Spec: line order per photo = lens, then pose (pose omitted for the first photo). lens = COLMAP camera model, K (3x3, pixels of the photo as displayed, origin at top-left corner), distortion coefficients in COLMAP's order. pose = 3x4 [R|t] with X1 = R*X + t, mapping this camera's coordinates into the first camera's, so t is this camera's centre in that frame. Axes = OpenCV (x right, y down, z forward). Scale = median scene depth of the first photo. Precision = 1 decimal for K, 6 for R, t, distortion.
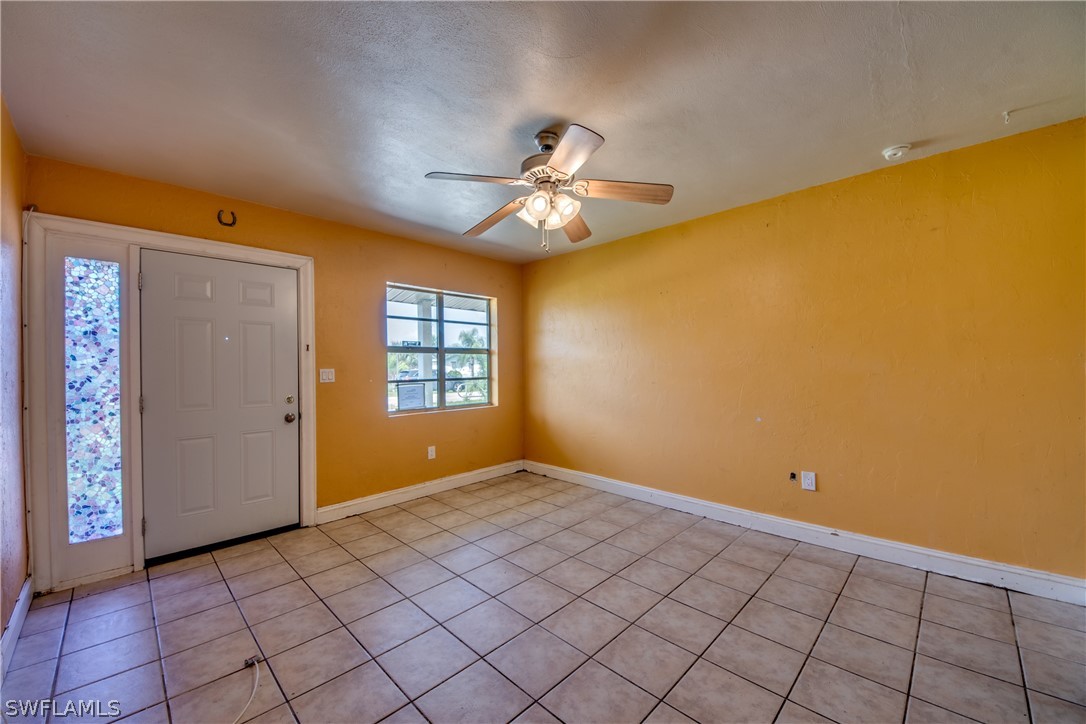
lens RADIAL K [[410.8, 0, 540.0], [0, 410.8, 371.0], [0, 0, 1]] dist [0.006934, -0.007474]
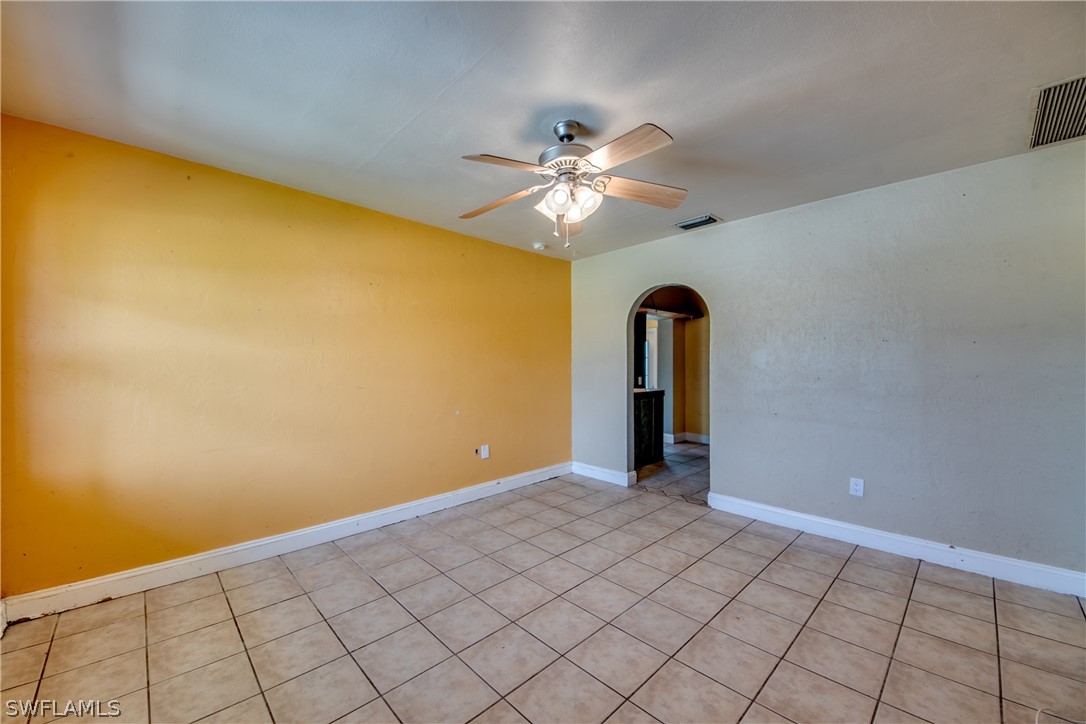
lens RADIAL K [[405.5, 0, 542.0], [0, 405.5, 363.7], [0, 0, 1]] dist [0.008620, -0.001083]
pose [[0.036698, 0.014179, 0.999226, -0.667255], [0.013364, 0.999803, -0.014678, -0.003333], [-0.999237, 0.013893, 0.036502, 0.733204]]
